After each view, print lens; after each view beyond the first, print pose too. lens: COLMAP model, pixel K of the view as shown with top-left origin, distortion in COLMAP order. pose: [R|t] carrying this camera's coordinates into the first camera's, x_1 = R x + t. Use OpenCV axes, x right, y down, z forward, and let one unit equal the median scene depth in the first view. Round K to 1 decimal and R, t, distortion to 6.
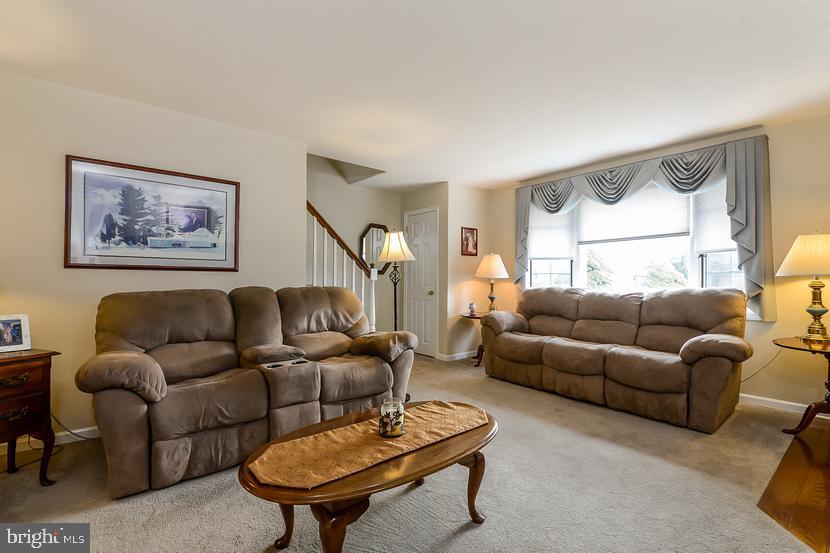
lens RADIAL K [[383.4, 0, 422.4], [0, 383.4, 276.2], [0, 0, 1]] dist [0.023958, -0.020818]
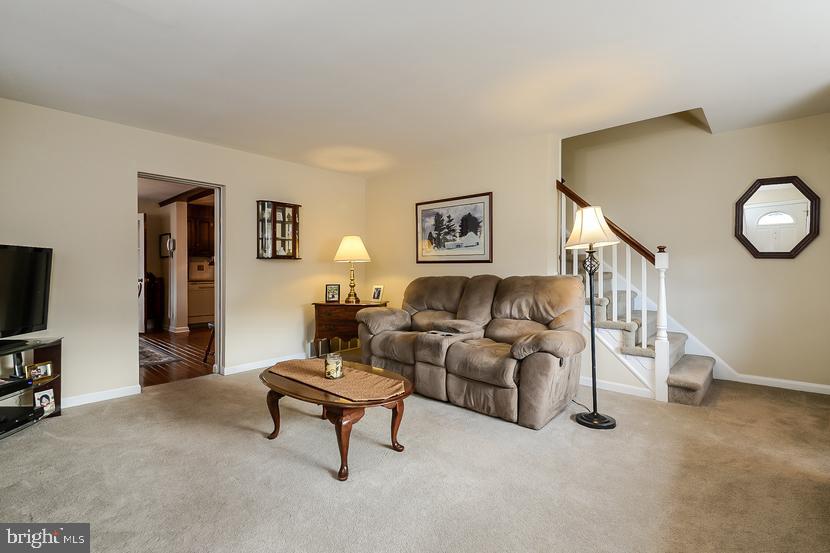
lens RADIAL K [[383.4, 0, 418.4], [0, 383.4, 265.2], [0, 0, 1]] dist [0.023958, -0.020818]
pose [[0.125941, -0.011598, -0.991970, 0.738210], [0.015092, 0.999838, -0.009774, 0.004380], [0.991923, -0.013740, 0.126096, 0.604949]]
